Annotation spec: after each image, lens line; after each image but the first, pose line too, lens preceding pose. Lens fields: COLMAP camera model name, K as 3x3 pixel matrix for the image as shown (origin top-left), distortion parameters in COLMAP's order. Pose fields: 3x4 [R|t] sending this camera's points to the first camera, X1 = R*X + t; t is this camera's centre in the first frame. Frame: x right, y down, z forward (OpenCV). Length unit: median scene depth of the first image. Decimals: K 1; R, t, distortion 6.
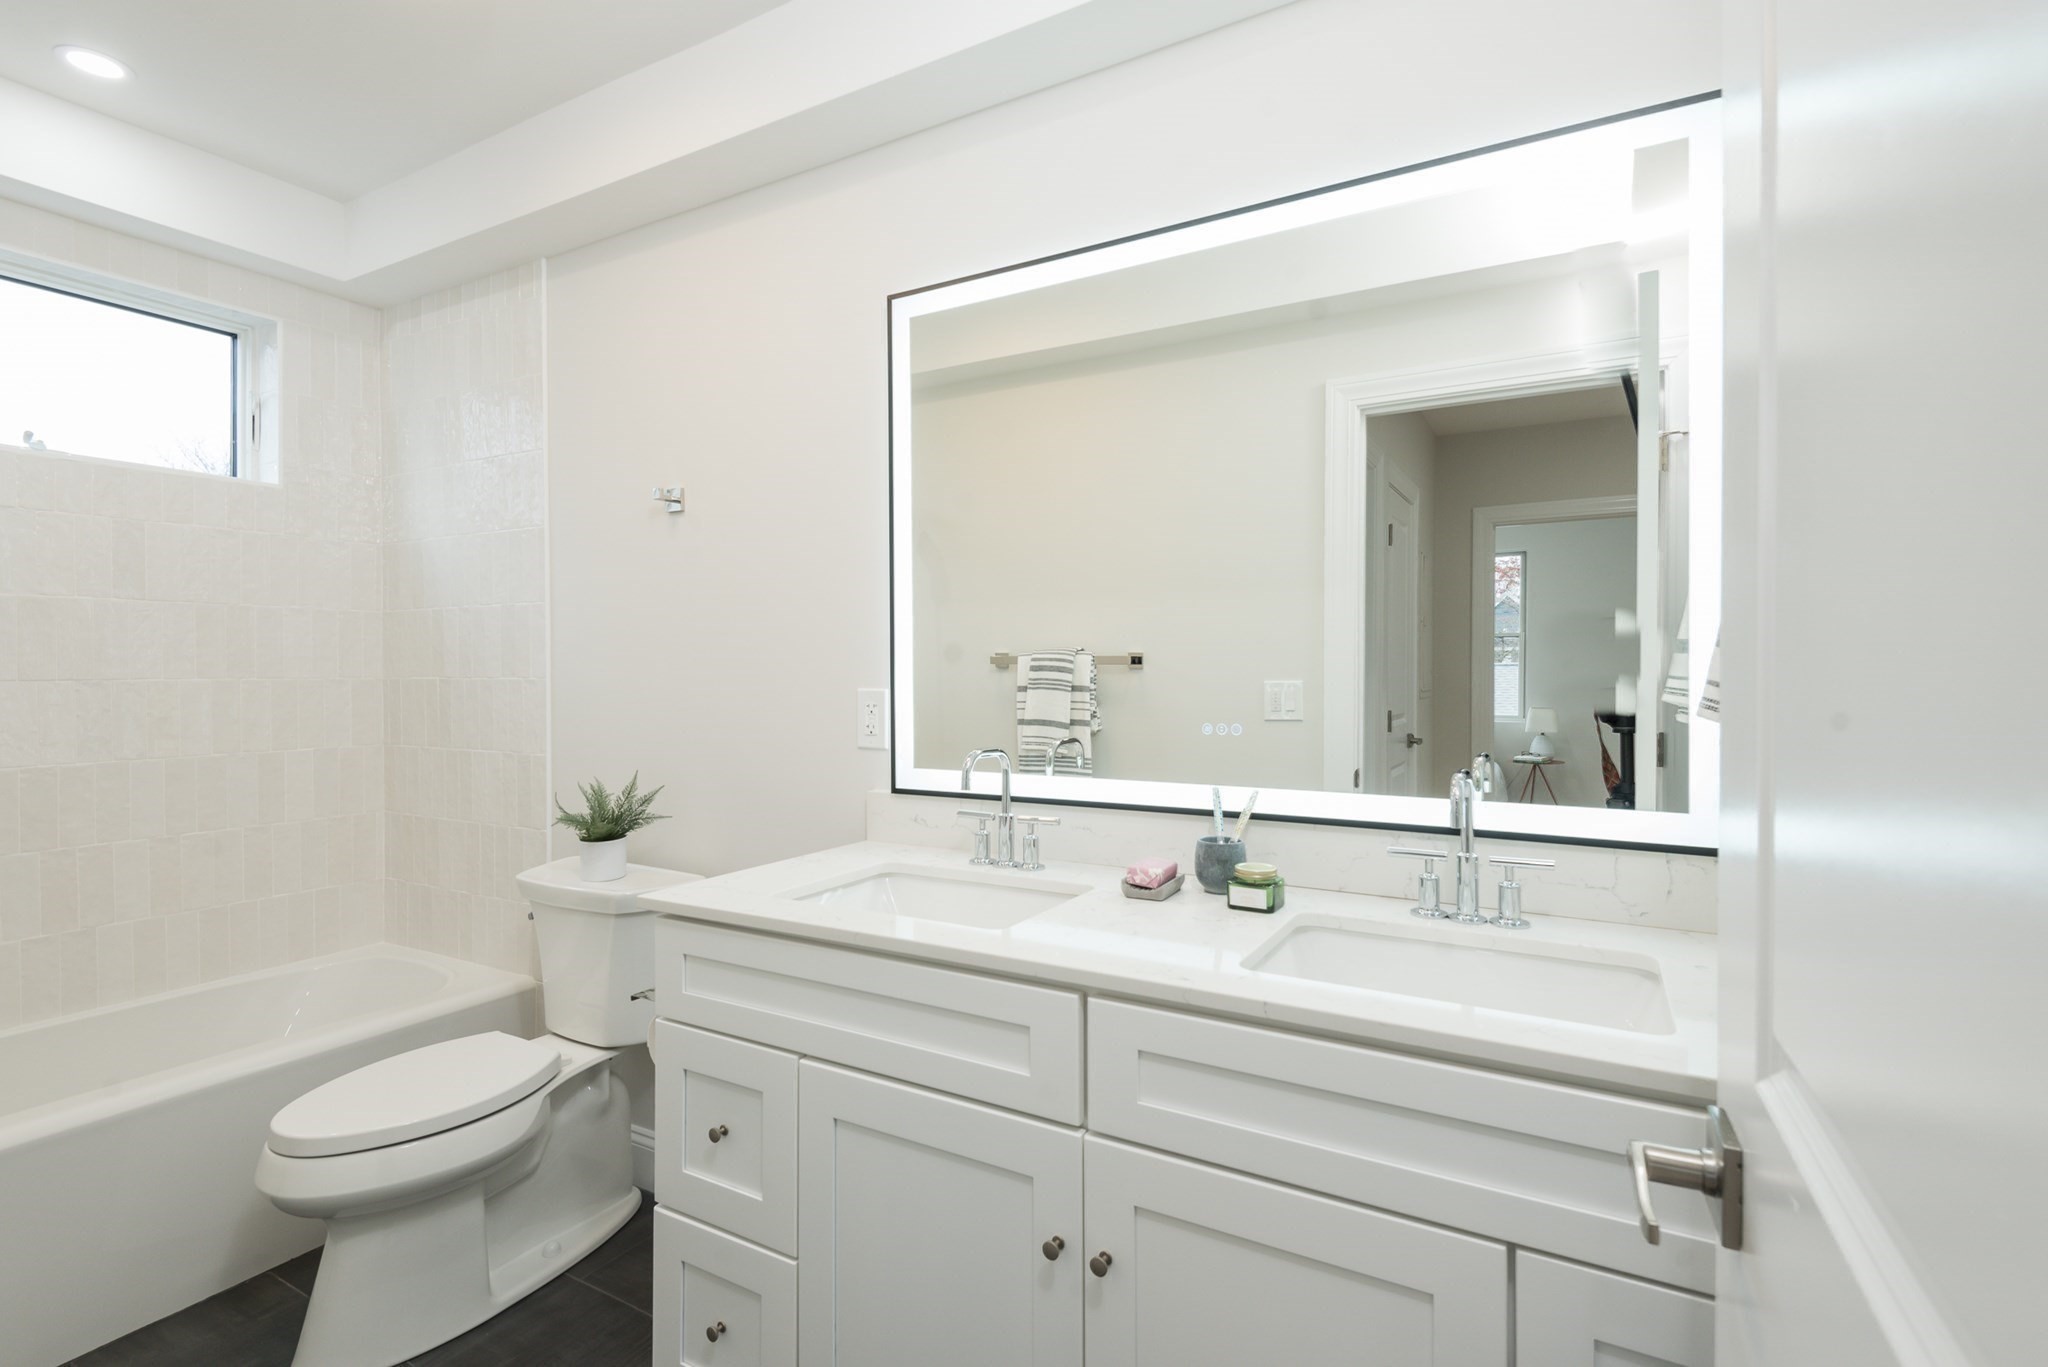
lens RADIAL K [[966.7, 0, 1021.4], [0, 966.7, 680.9], [0, 0, 1]] dist [0.008339, -0.004225]
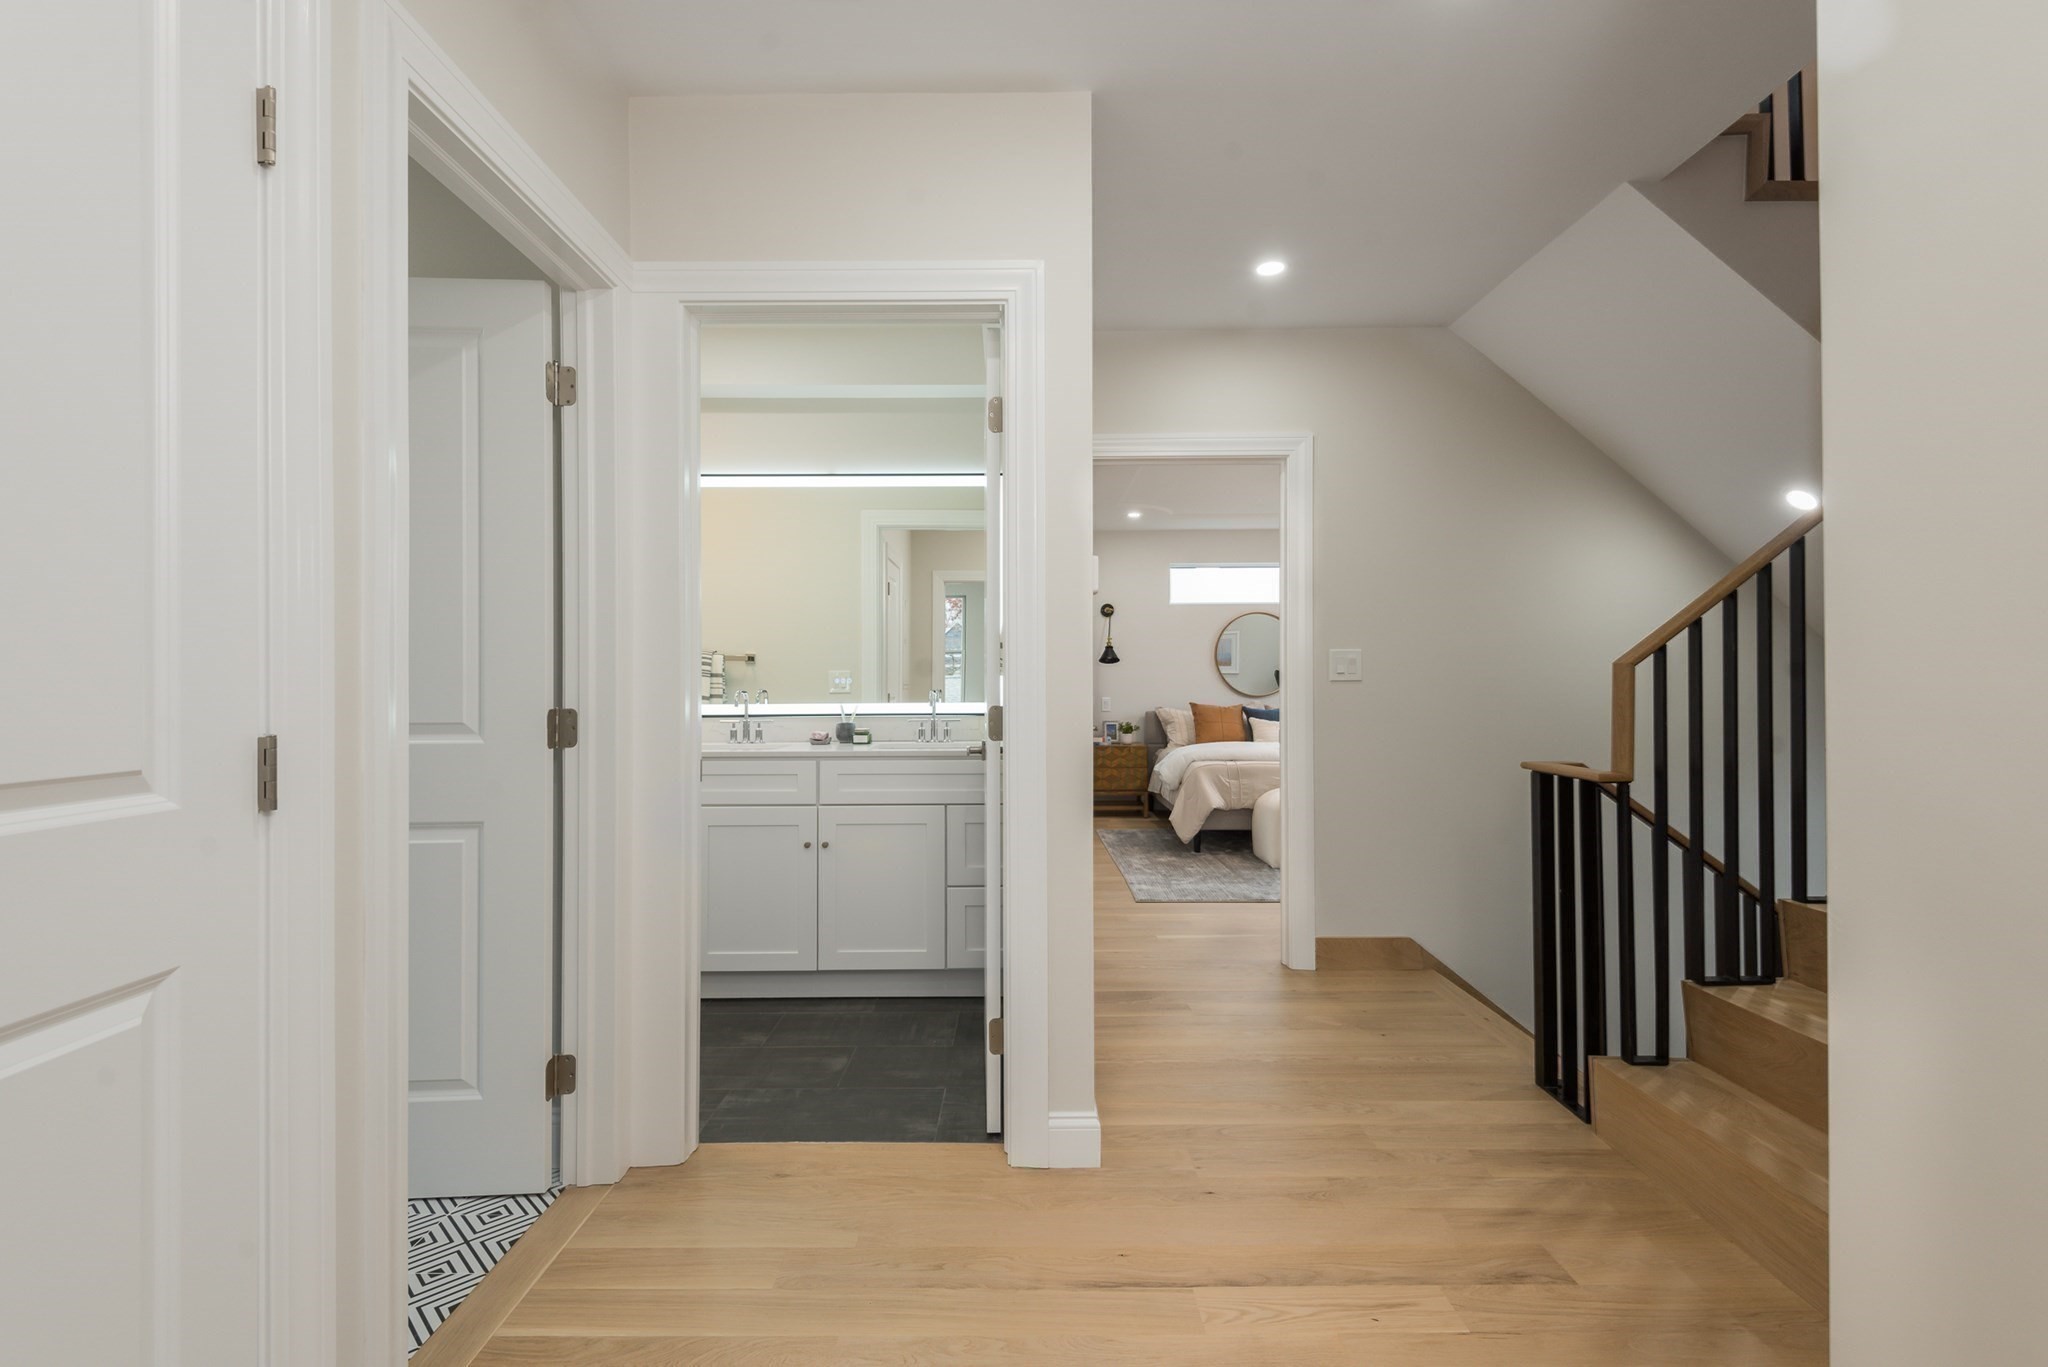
lens RADIAL K [[966.7, 0, 1020.7], [0, 966.7, 680.4], [0, 0, 1]] dist [0.008339, -0.004225]
pose [[0.864937, 0.004882, 0.501857, -0.661822], [0.000770, 0.999939, -0.011053, 0.073977], [-0.501880, 0.009947, 0.864880, -1.424374]]
